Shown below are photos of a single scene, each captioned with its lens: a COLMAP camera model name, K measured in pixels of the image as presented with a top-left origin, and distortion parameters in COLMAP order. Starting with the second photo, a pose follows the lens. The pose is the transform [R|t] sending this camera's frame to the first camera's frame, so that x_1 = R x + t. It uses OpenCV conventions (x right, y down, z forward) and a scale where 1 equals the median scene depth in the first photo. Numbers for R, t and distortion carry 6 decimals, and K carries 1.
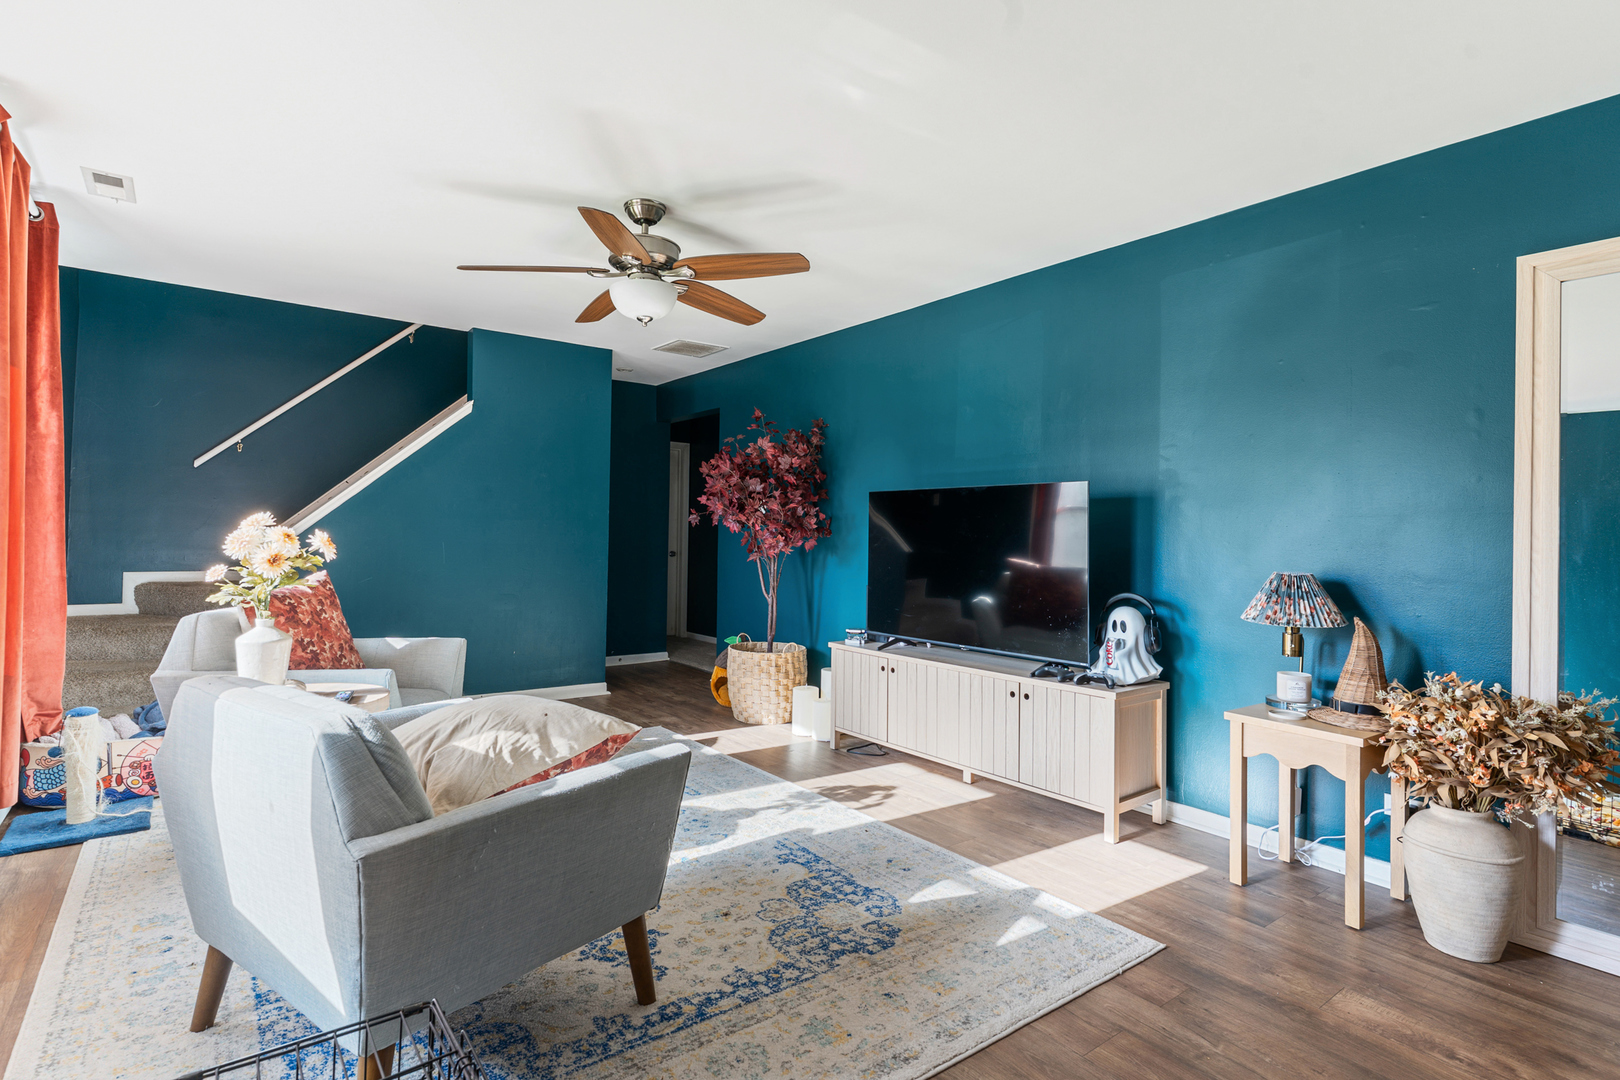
lens RADIAL K [[822.2, 0, 810.0], [0, 822.2, 540.0], [0, 0, 1]] dist [0.000536, 0.000114]
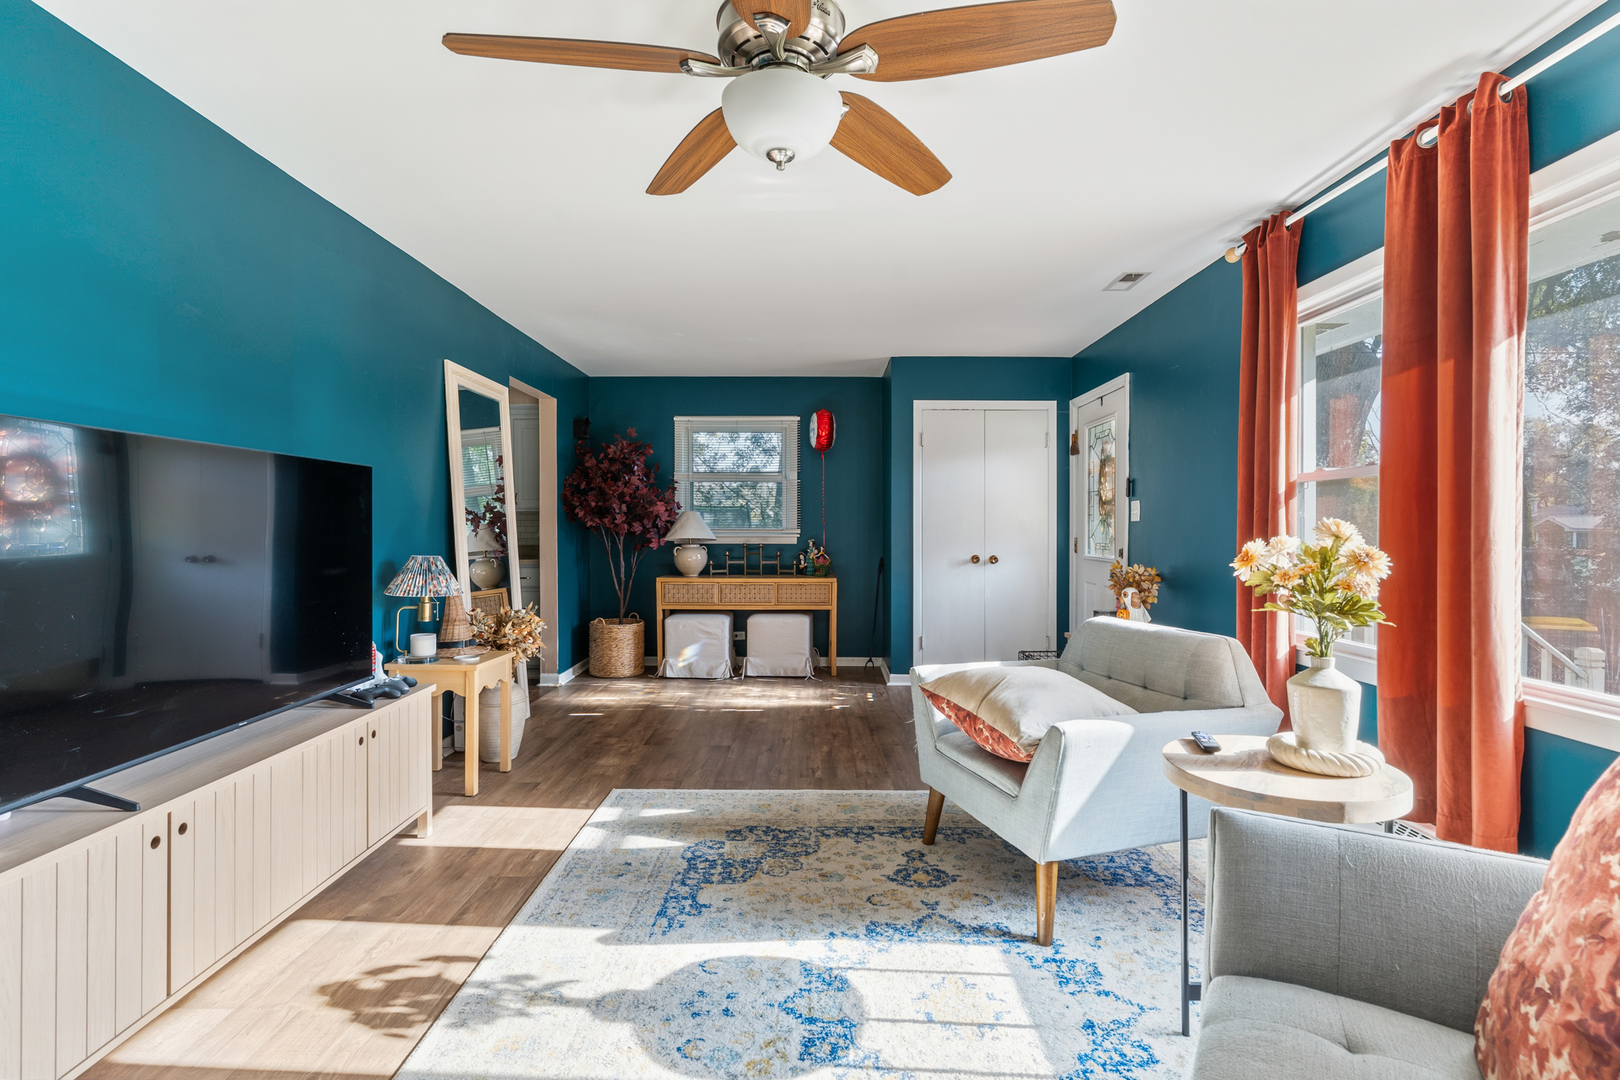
lens RADIAL K [[776.4, 0, 810.0], [0, 776.4, 540.0], [0, 0, 1]] dist [0.003230, 0.000887]
pose [[-0.795850, -0.026093, 0.604931, -0.618265], [-0.008067, 0.999439, 0.032496, -0.028562], [-0.605439, 0.020982, -0.795615, 1.594395]]
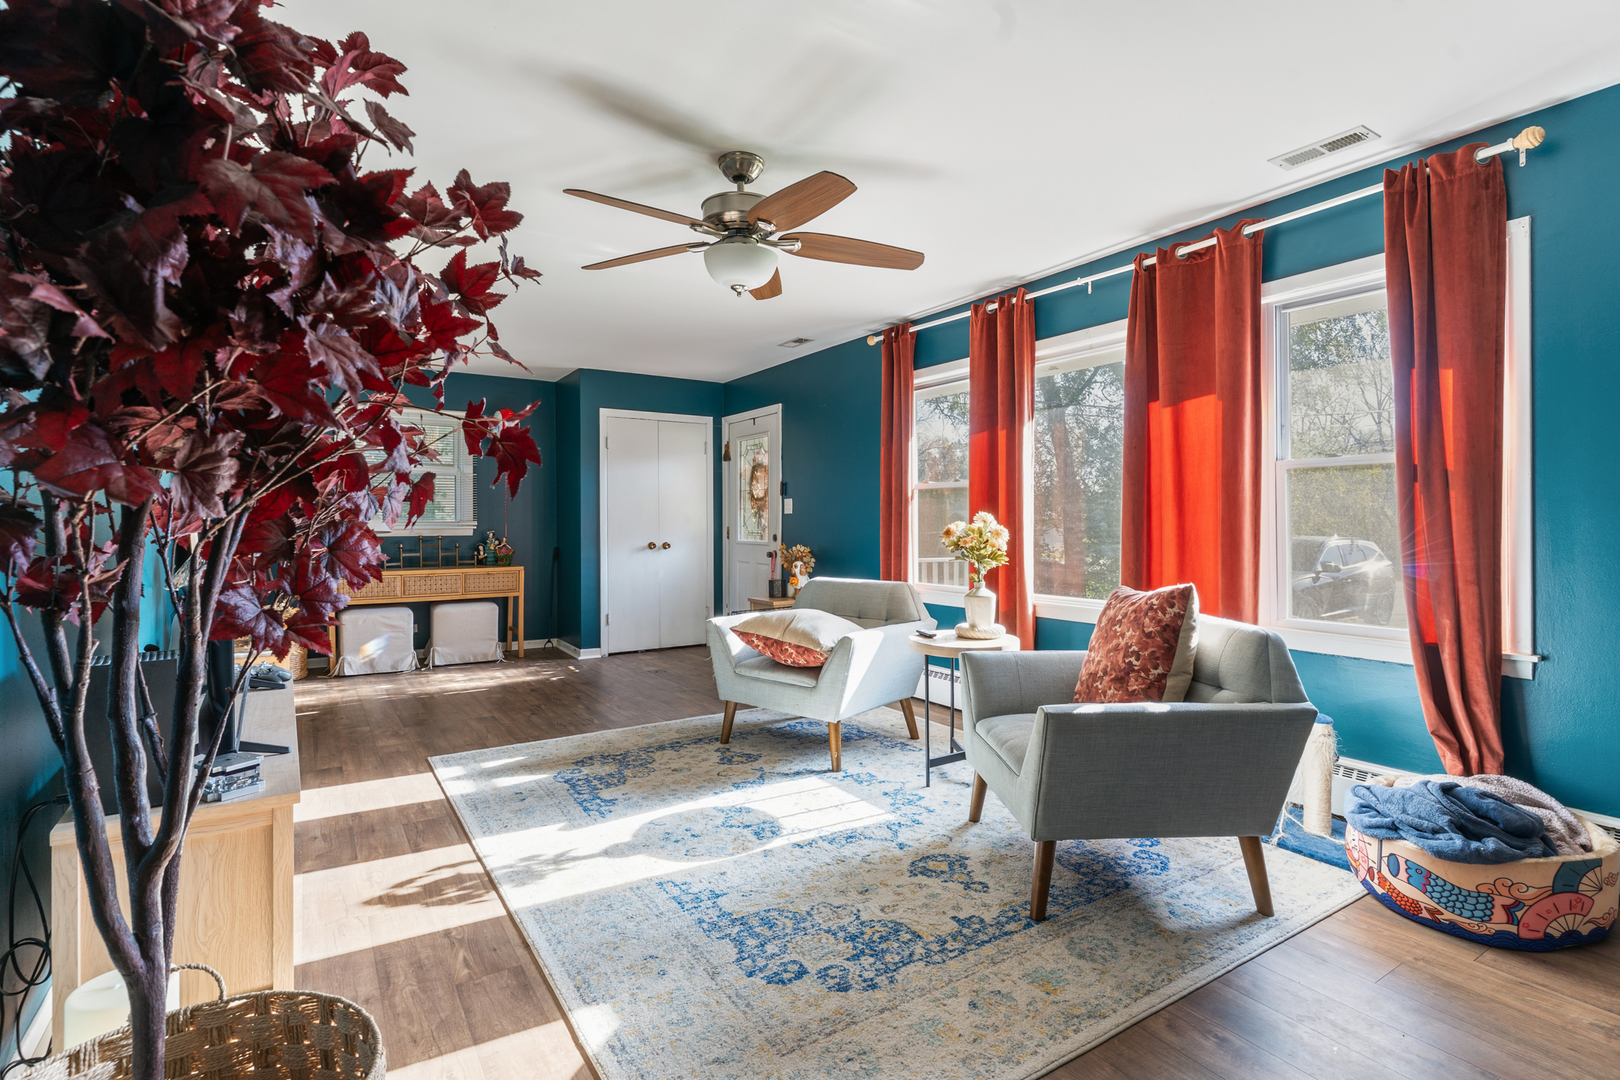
lens RADIAL K [[776.4, 0, 810.0], [0, 776.4, 540.0], [0, 0, 1]] dist [0.003230, 0.000887]
pose [[-0.997420, -0.014327, 0.070347, -0.389864], [-0.011809, 0.999279, 0.036085, -0.026115], [-0.070814, 0.035161, -0.996870, 2.092880]]
